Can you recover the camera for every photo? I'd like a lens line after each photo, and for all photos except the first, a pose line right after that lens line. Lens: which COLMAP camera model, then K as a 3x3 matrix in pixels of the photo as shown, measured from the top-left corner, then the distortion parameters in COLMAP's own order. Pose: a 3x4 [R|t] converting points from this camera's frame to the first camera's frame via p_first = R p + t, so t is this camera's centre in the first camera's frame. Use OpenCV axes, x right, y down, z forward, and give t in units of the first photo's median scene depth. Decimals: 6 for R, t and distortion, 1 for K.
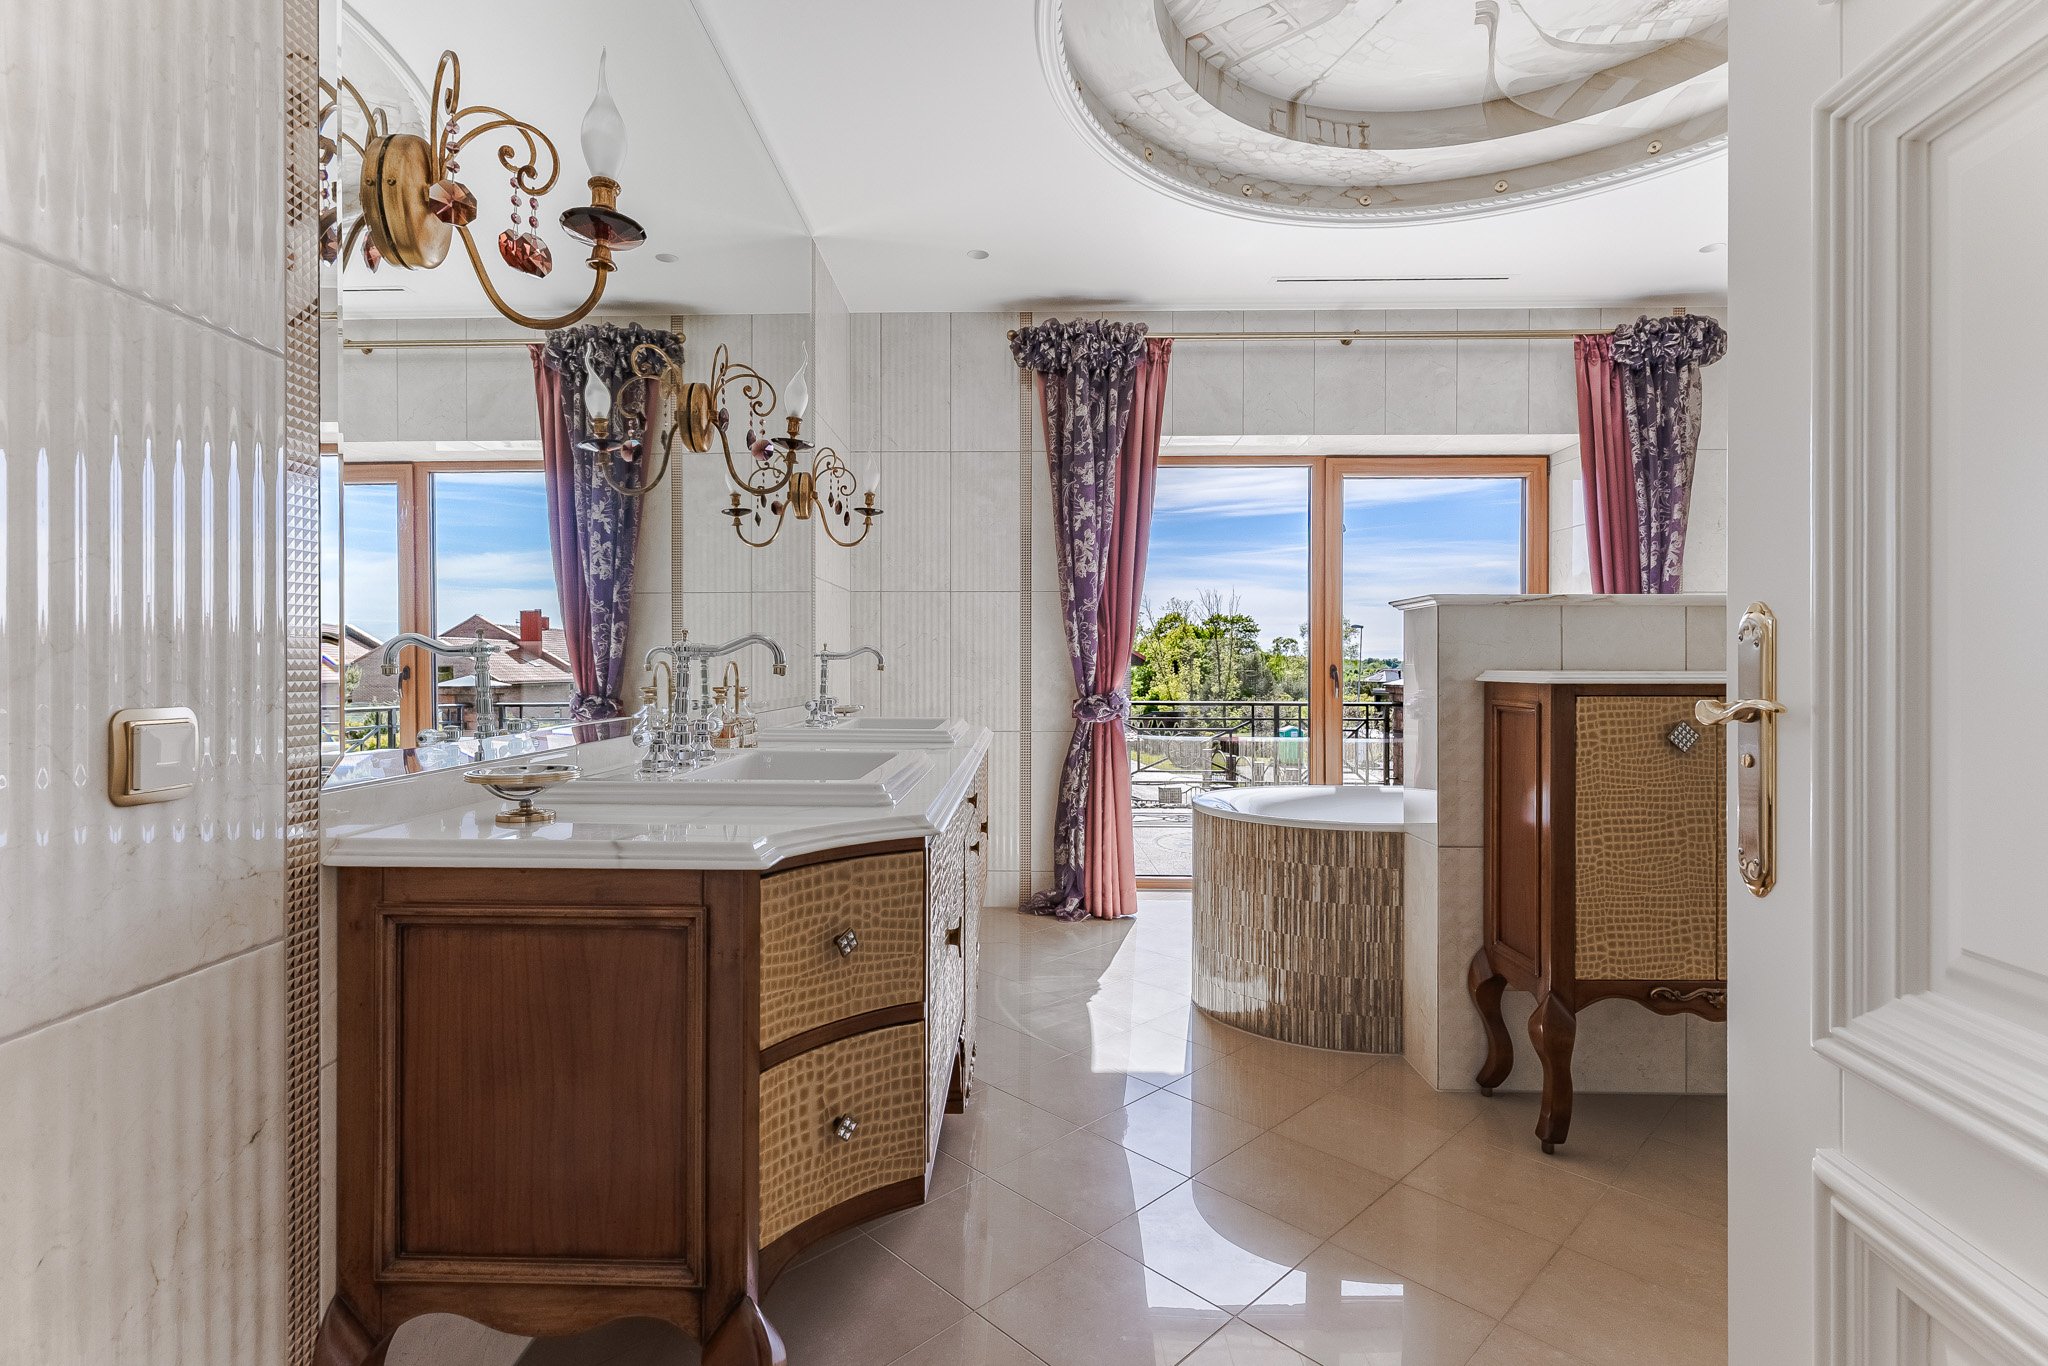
lens RADIAL K [[979.4, 0, 1001.1], [0, 979.4, 651.9], [0, 0, 1]] dist [0.004026, -0.000165]
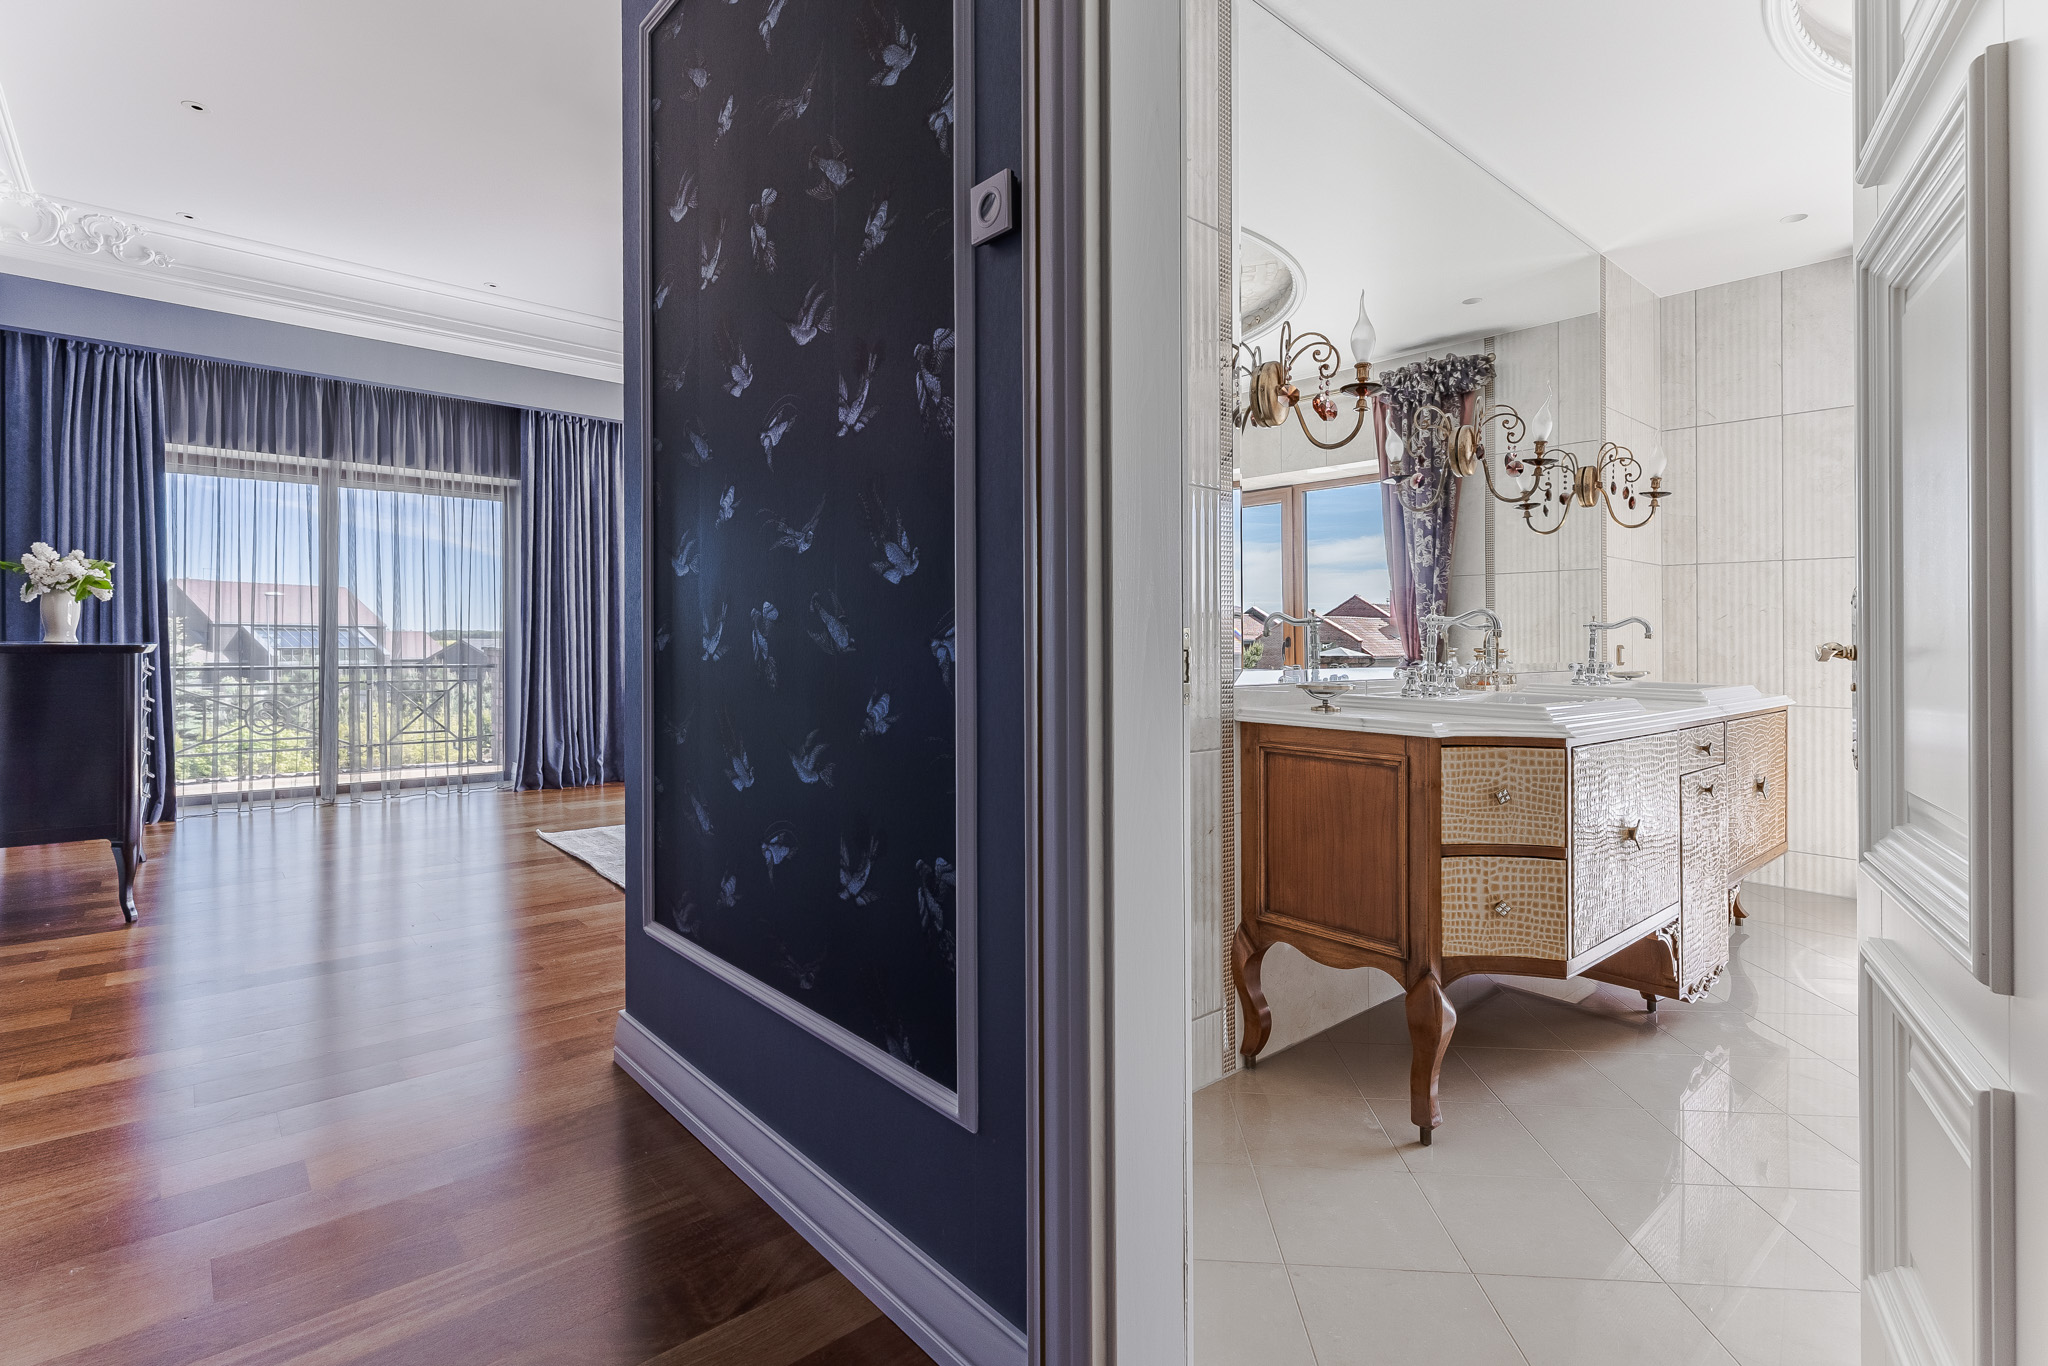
lens RADIAL K [[979.4, 0, 1025.7], [0, 979.4, 629.9], [0, 0, 1]] dist [0.004026, -0.000165]
pose [[0.684547, -0.002815, -0.728963, 0.470137], [0.003591, 0.999993, -0.000489, 0.014973], [0.728960, -0.002283, 0.684553, -0.673900]]
